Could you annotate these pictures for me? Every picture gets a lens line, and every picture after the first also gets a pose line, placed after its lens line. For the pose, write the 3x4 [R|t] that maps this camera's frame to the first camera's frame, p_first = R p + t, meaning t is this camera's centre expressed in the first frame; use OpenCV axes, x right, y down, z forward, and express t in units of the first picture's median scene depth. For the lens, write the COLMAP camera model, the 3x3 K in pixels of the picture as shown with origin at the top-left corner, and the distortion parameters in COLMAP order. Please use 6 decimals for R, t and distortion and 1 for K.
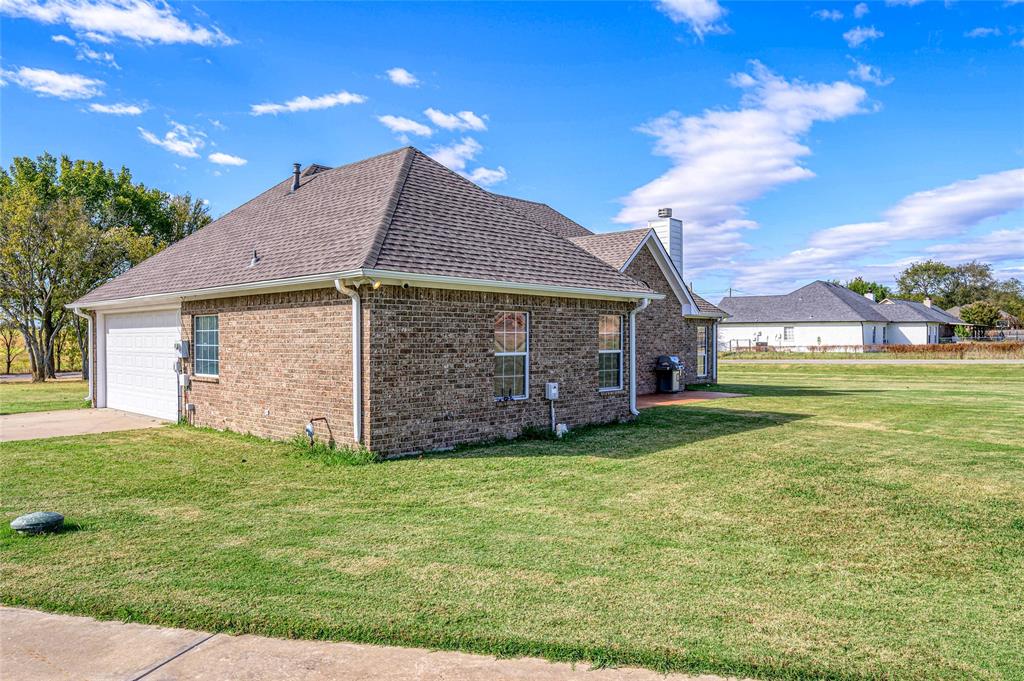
lens RADIAL K [[678.8, 0, 512.0], [0, 678.8, 340.5], [0, 0, 1]] dist [-0.000487, -0.001089]
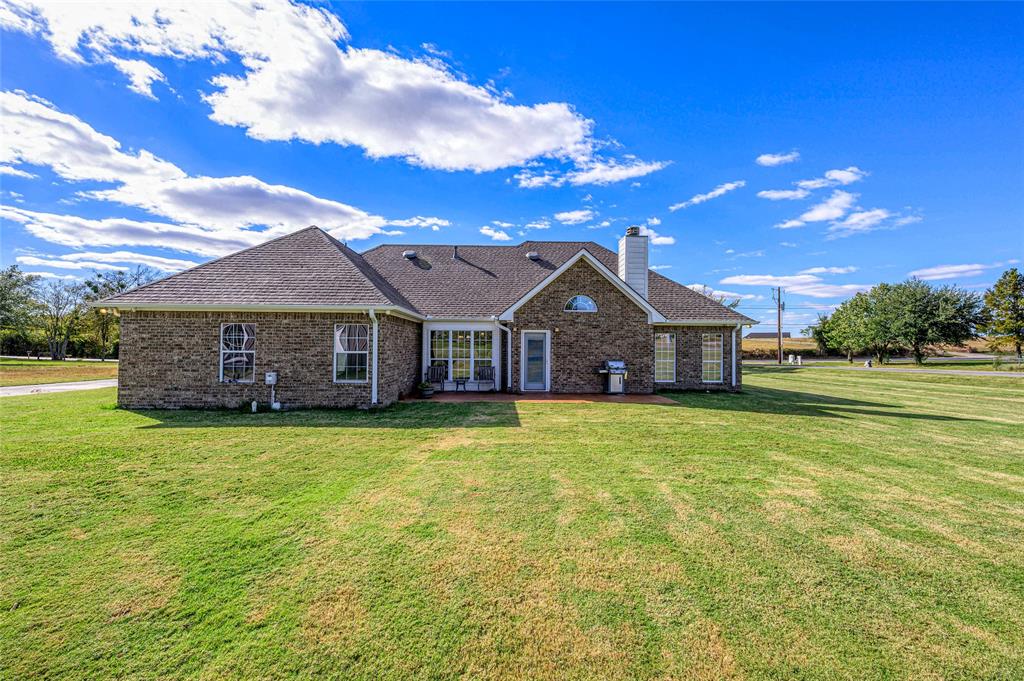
lens RADIAL K [[415.3, 0, 512.0], [0, 415.3, 340.5], [0, 0, 1]] dist [0.001176, 0.000088]
pose [[0.723694, -0.006386, -0.690091, 0.950399], [-0.008735, 0.999792, -0.018411, 0.006080], [0.690066, 0.019352, 0.723488, 0.662137]]
